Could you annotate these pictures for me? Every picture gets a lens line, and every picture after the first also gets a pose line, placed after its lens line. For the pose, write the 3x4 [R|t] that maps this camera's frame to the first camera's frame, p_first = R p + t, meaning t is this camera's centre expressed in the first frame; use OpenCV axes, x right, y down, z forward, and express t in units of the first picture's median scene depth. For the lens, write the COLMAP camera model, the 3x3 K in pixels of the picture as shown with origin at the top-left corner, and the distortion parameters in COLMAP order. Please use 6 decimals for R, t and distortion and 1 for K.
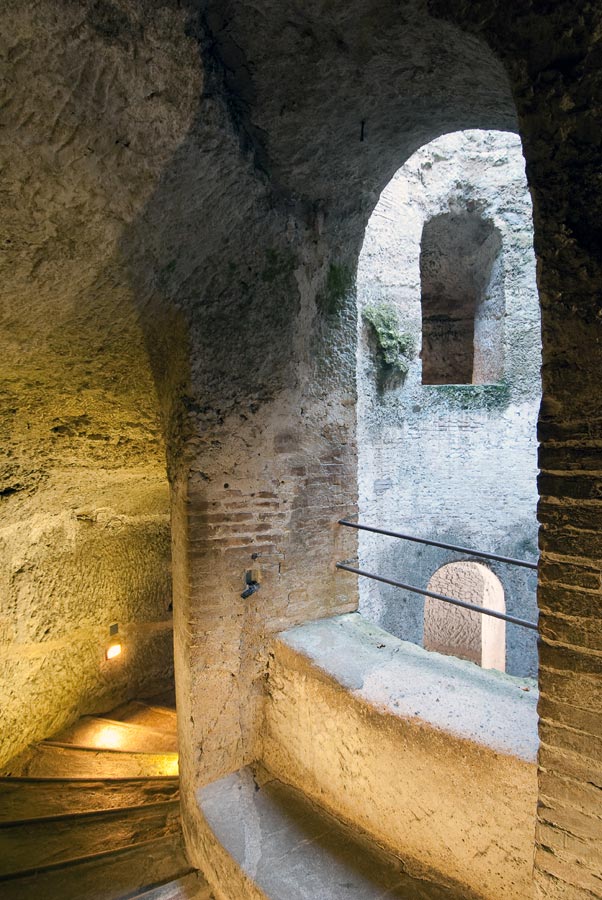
lens RADIAL K [[487.8, 0, 301.0], [0, 487.8, 450.0], [0, 0, 1]] dist [0.056108, -0.055510]
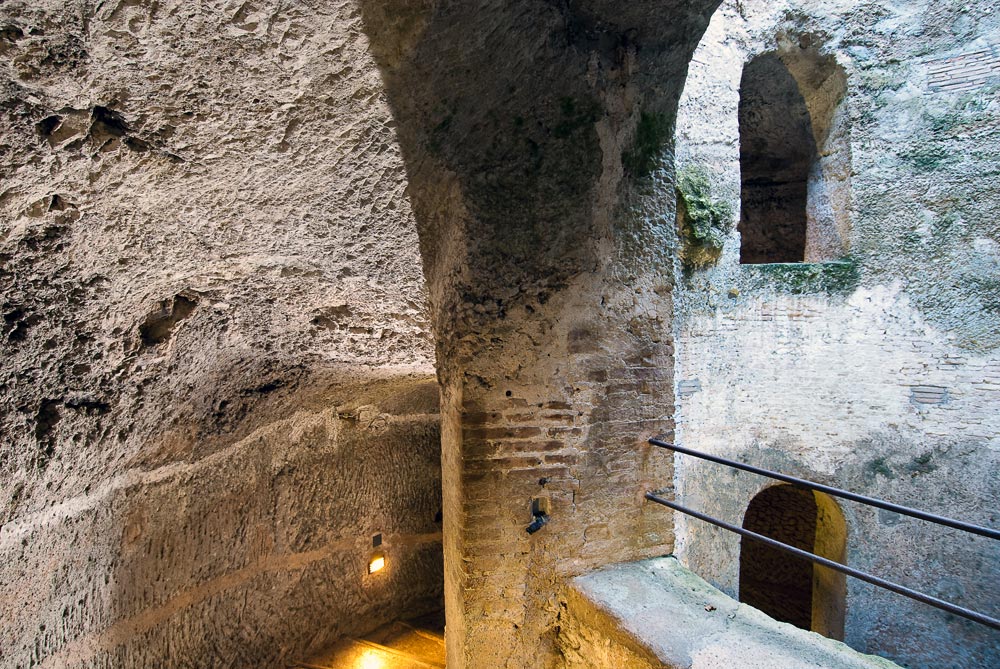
lens RADIAL K [[542.0, 0, 497.6], [0, 542.0, 340.8], [0, 0, 1]] dist [0.056108, -0.055510]
pose [[0.989209, 0.005521, -0.146410, -0.024115], [-0.005050, 0.999981, 0.003587, -0.010399], [0.146427, -0.002809, 0.989217, 0.064629]]
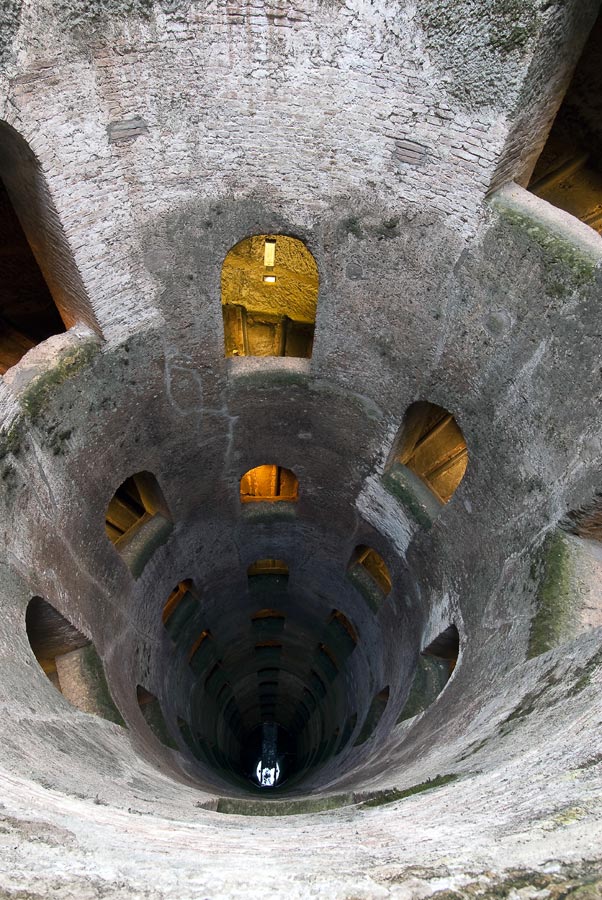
lens RADIAL K [[487.8, 0, 301.0], [0, 487.8, 450.0], [0, 0, 1]] dist [0.056108, -0.055510]
pose [[0.991561, 0.128844, -0.014340, 0.642423], [-0.068327, 0.613399, 0.786812, -0.287360], [0.110172, -0.779193, 0.617026, 0.350777]]
